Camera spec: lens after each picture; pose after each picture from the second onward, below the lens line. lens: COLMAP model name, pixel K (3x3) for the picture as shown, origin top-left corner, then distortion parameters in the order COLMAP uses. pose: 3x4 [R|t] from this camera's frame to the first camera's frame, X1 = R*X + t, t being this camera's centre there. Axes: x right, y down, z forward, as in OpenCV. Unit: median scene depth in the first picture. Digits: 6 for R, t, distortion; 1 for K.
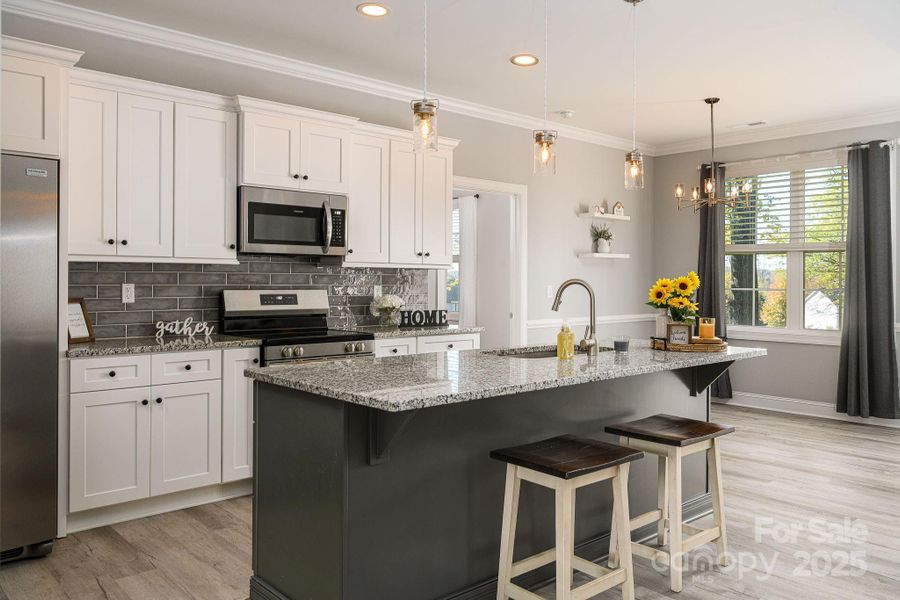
lens RADIAL K [[698.3, 0, 452.0], [0, 698.3, 272.4], [0, 0, 1]] dist [-0.011052, 0.000776]
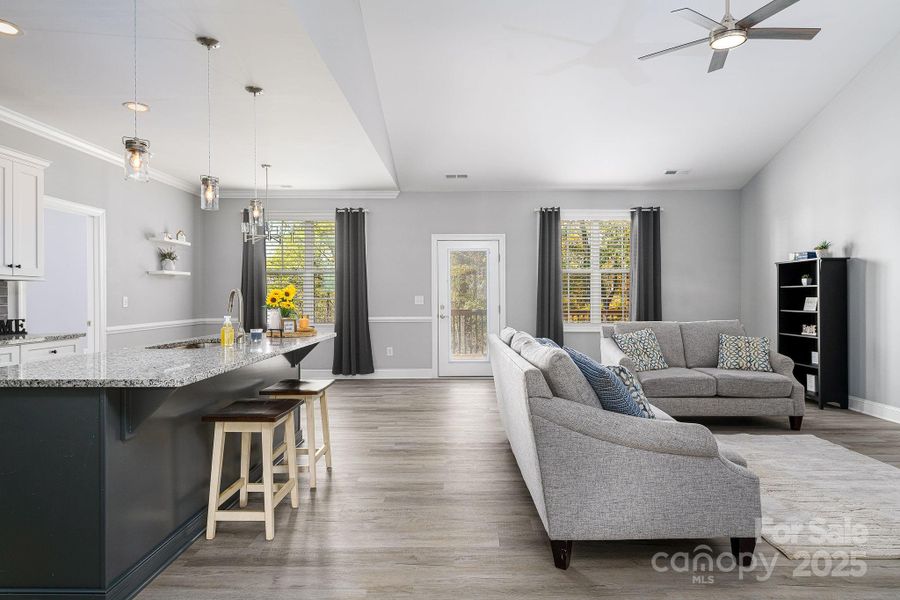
lens RADIAL K [[516.0, 0, 451.4], [0, 516.0, 297.2], [0, 0, 1]] dist [0.002978, 0.002553]
pose [[0.682478, -0.003806, 0.730896, -0.177727], [-0.008070, 0.999886, 0.012742, 0.006847], [-0.730861, -0.014595, 0.682370, -0.008668]]
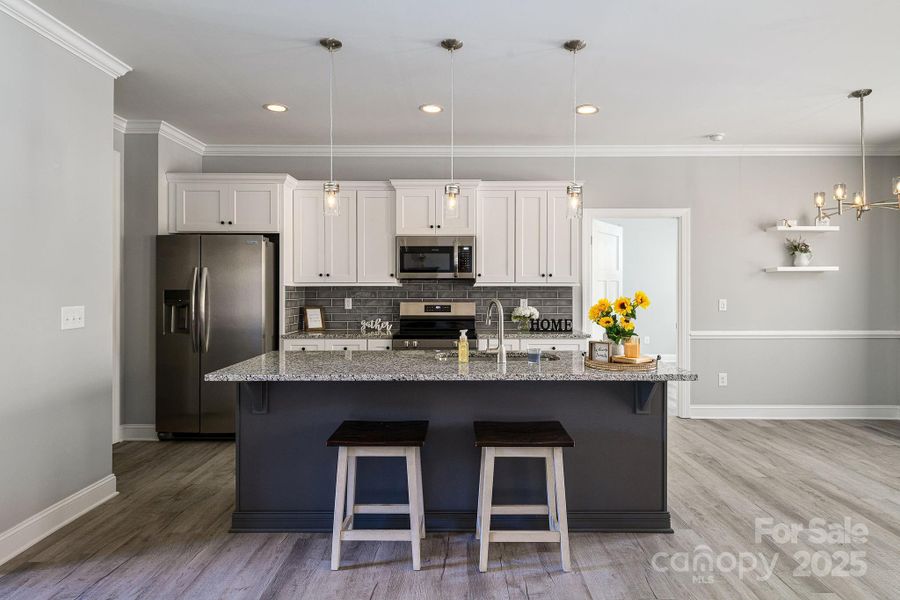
lens RADIAL K [[516.0, 0, 452.5], [0, 516.0, 288.9], [0, 0, 1]] dist [0.002978, 0.002553]
pose [[0.743241, -0.003571, -0.669014, 0.524023], [0.012794, 0.999879, 0.008877, -0.012903], [0.668902, -0.015157, 0.743196, 0.199096]]
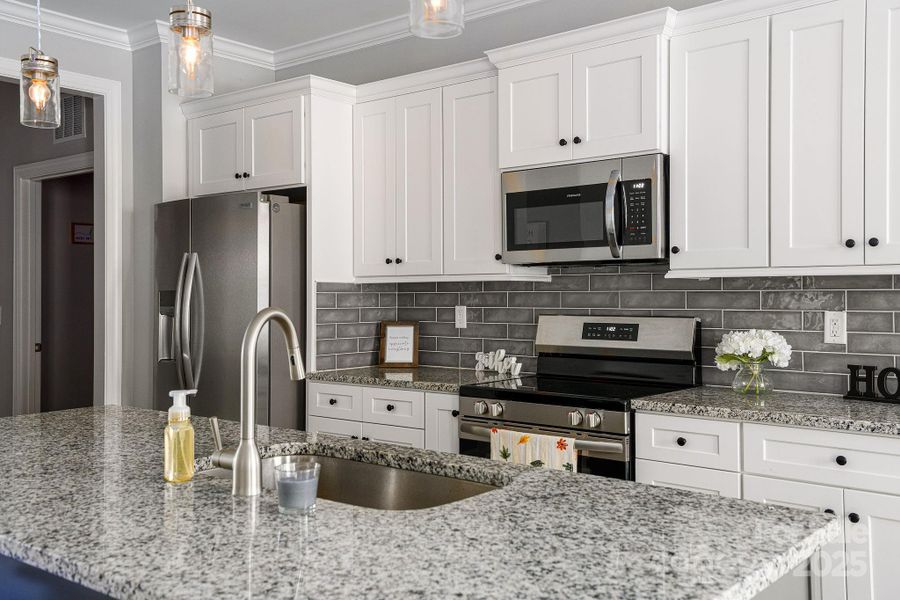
lens RADIAL K [[838.3, 0, 452.7], [0, 838.3, 284.0], [0, 0, 1]] dist [0.079521, 0.000000]
pose [[0.154494, -0.016579, -0.987855, 0.507945], [0.018538, 0.999732, -0.013879, 0.002948], [0.987820, -0.016169, 0.154760, 0.743236]]
